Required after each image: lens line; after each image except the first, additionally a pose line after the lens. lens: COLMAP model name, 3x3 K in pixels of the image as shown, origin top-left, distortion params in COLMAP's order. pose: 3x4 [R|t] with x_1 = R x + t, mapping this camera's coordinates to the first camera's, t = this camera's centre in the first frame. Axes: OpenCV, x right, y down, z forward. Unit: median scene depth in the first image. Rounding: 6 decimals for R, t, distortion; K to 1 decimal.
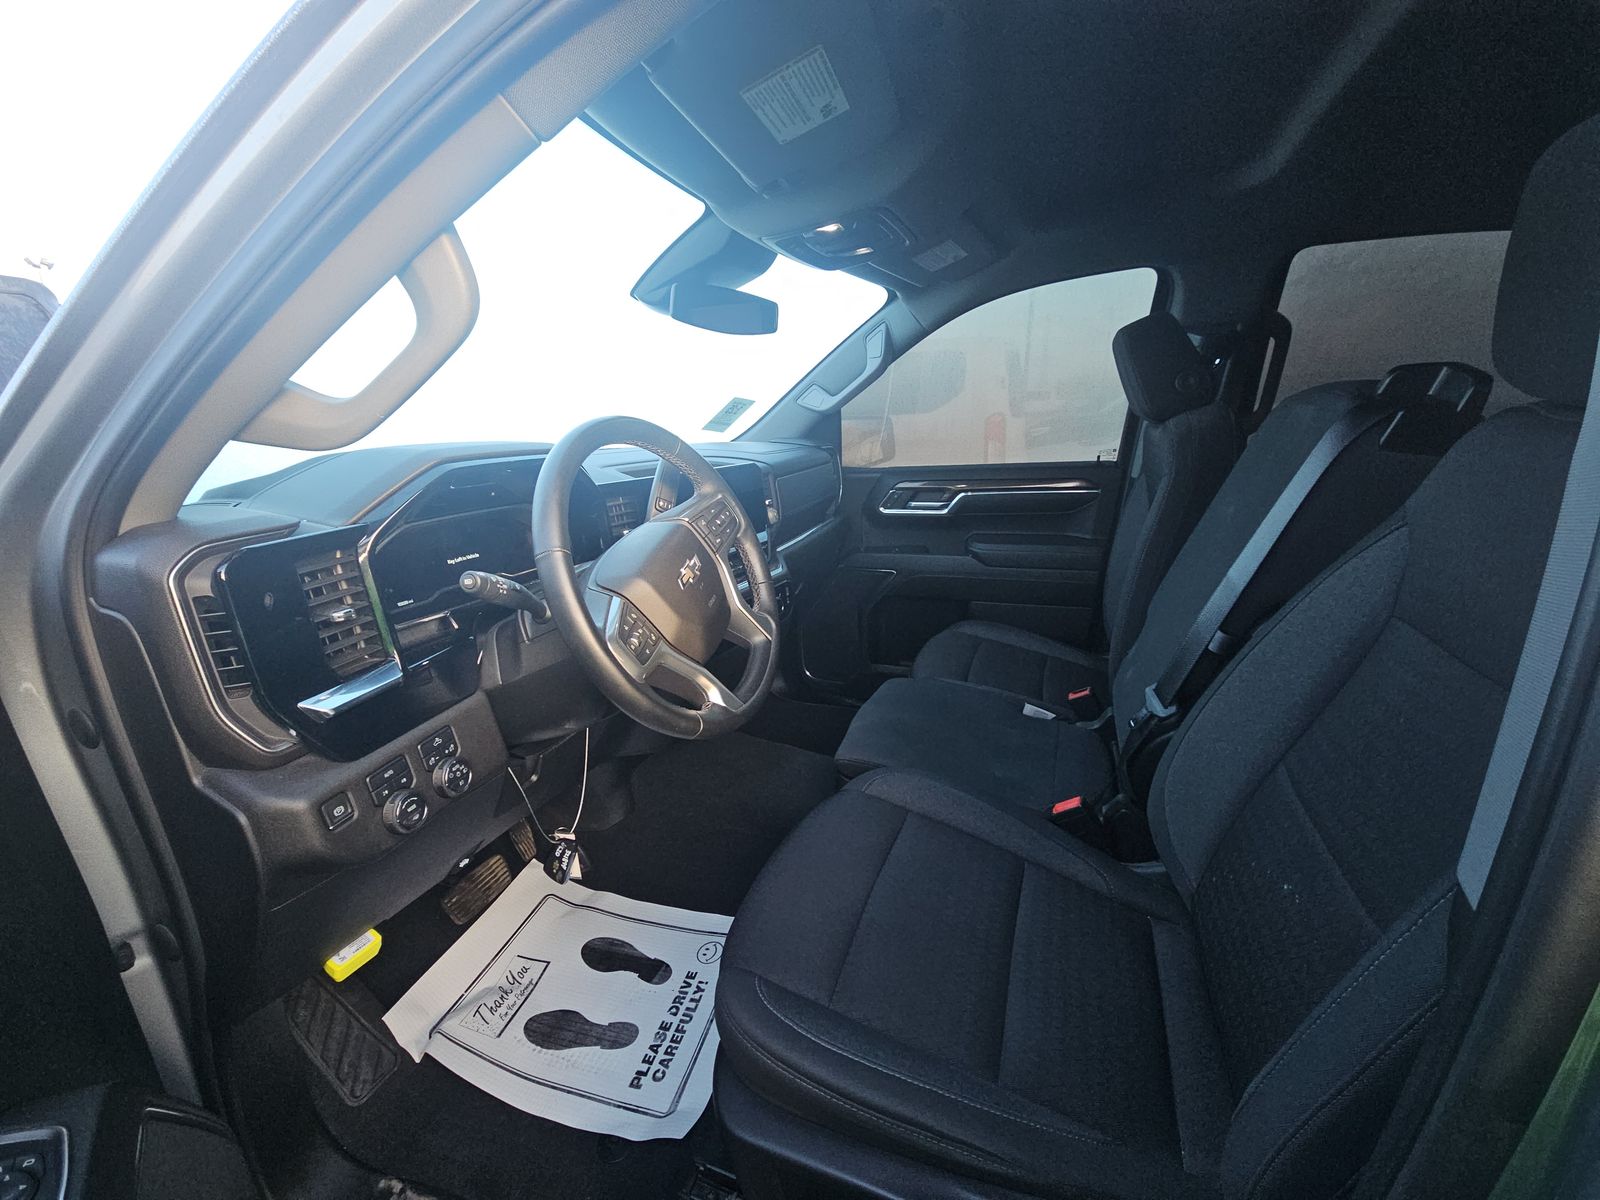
lens RADIAL K [[637.9, 0, 800.0], [0, 637.9, 600.0], [0, 0, 1]] dist [-0.000729, -0.008106]
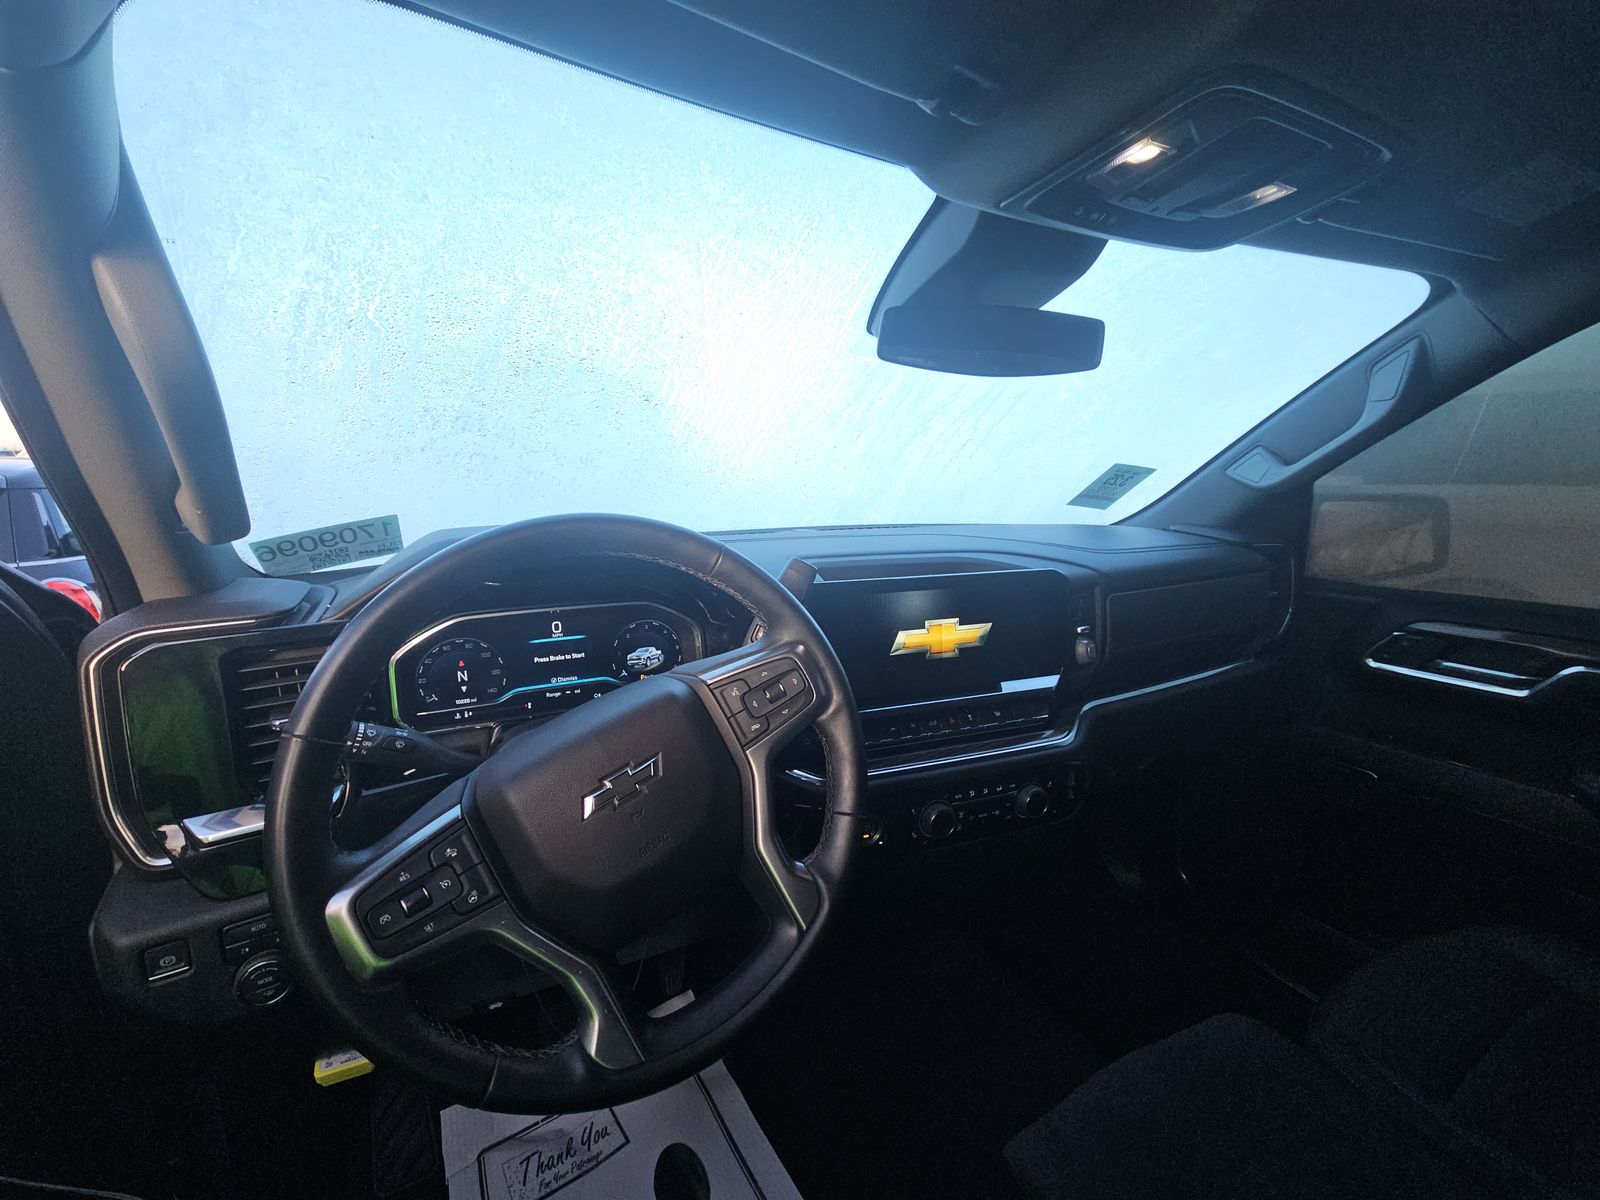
lens RADIAL K [[637.9, 0, 800.0], [0, 637.9, 600.0], [0, 0, 1]] dist [-0.000729, -0.008106]
pose [[0.742979, 0.154030, -0.651351, 0.125574], [-0.203974, 0.978976, -0.001162, -0.102703], [0.637477, 0.133722, 0.758776, 0.274024]]
